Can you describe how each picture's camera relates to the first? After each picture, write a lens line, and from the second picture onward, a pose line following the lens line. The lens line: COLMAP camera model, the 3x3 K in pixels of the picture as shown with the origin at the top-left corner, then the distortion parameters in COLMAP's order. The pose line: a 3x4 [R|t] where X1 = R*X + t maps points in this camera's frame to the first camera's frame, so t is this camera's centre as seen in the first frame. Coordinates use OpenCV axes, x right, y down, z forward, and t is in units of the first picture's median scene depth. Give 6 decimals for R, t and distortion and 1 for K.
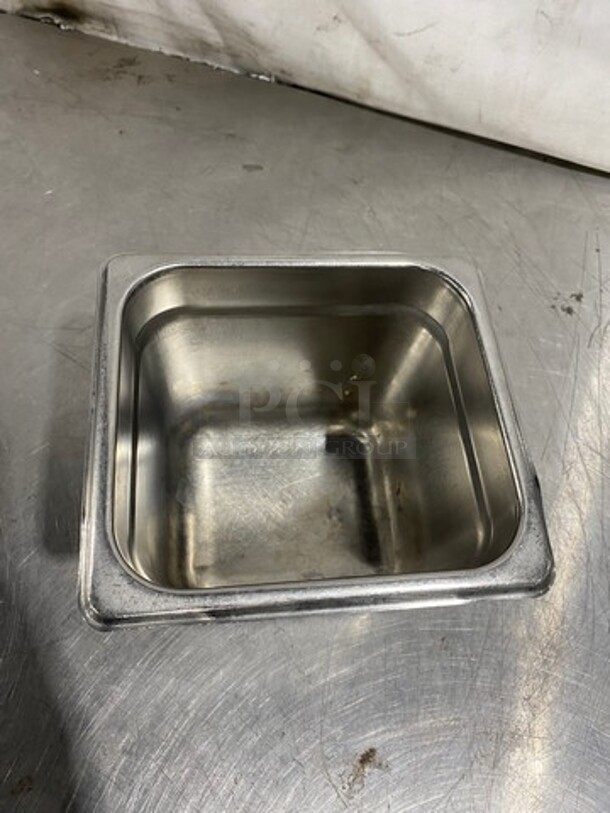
lens RADIAL K [[622.3, 0, 291.2], [0, 622.3, 404.0], [0, 0, 1]] dist [-0.008908, 0.005144]
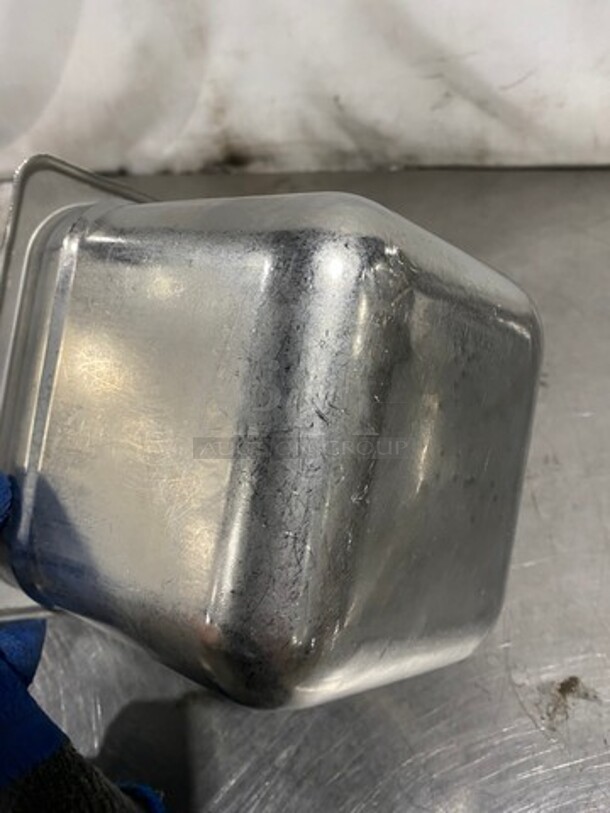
lens RADIAL K [[622.3, 0, 291.2], [0, 622.3, 404.0], [0, 0, 1]] dist [-0.008908, 0.005144]
pose [[0.959613, -0.121782, -0.253597, 0.023088], [0.033897, 0.944931, -0.325508, 0.467420], [0.279273, 0.303766, 0.910897, 0.021220]]
